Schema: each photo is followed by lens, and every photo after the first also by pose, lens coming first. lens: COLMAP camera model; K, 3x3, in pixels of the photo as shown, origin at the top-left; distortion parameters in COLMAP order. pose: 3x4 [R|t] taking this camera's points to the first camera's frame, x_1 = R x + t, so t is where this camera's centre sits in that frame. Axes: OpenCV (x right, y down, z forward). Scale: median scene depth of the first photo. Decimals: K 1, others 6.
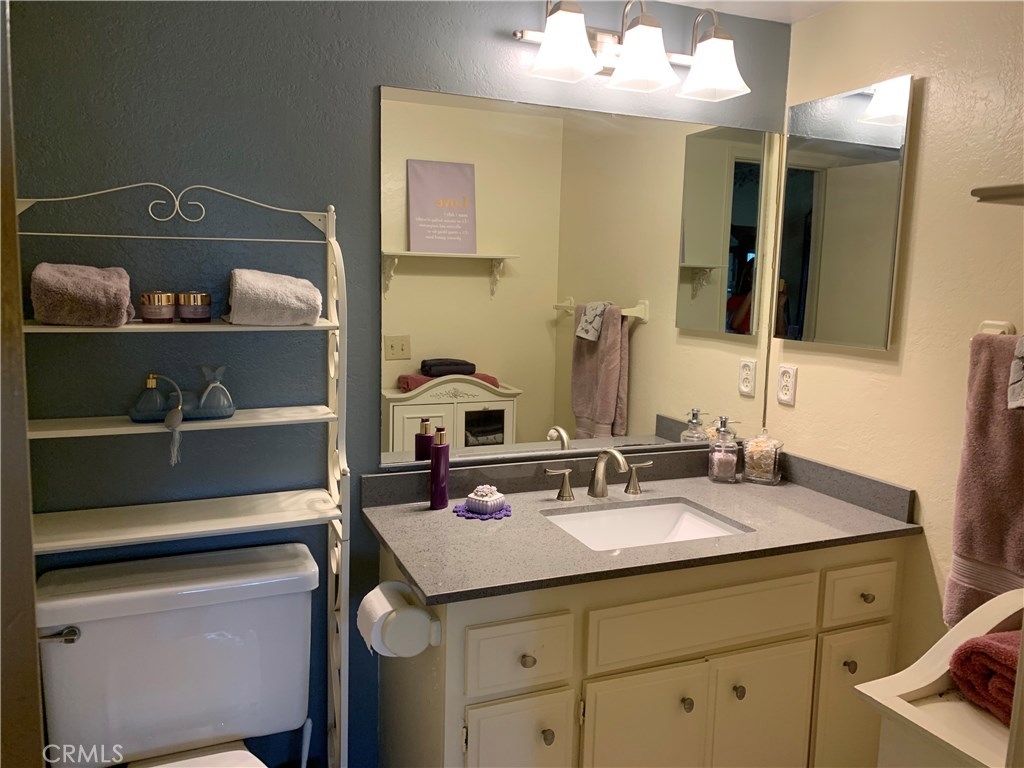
lens RADIAL K [[788.0, 0, 510.1], [0, 788.0, 379.6], [0, 0, 1]] dist [0.034253, -0.066107]
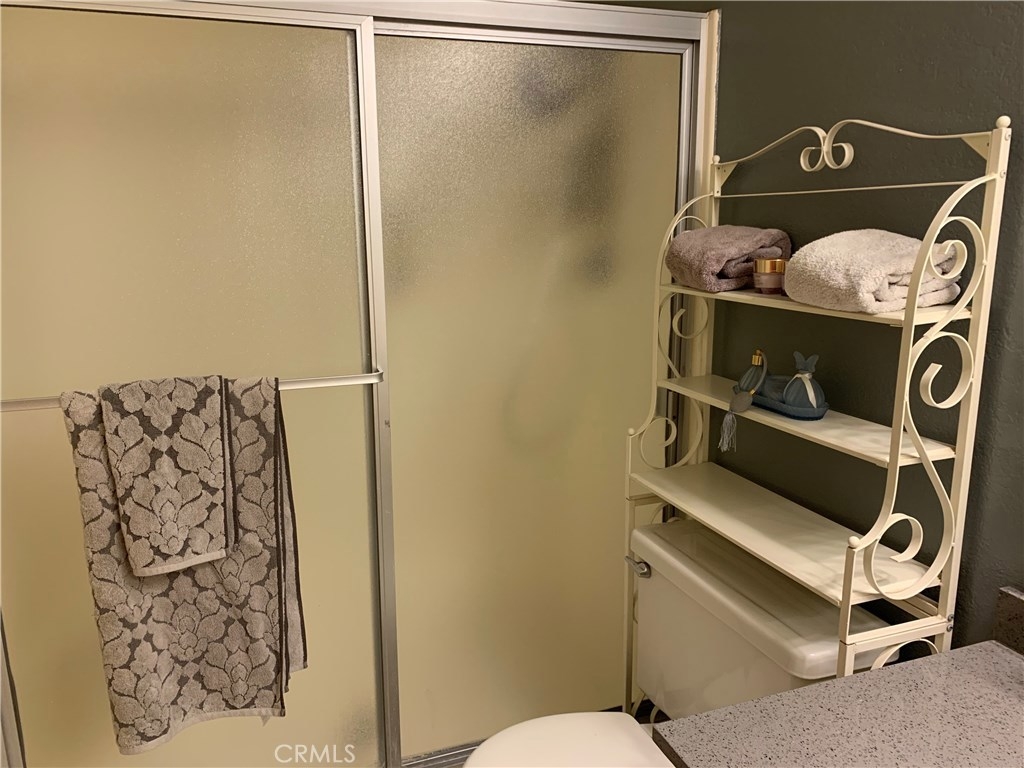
lens RADIAL K [[788.0, 0, 510.1], [0, 788.0, 379.6], [0, 0, 1]] dist [0.034253, -0.066107]
pose [[-0.038786, 0.176483, -0.983539, 0.428112], [-0.125493, 0.975627, 0.180012, -0.097206], [0.991336, 0.130409, -0.015694, 0.726611]]
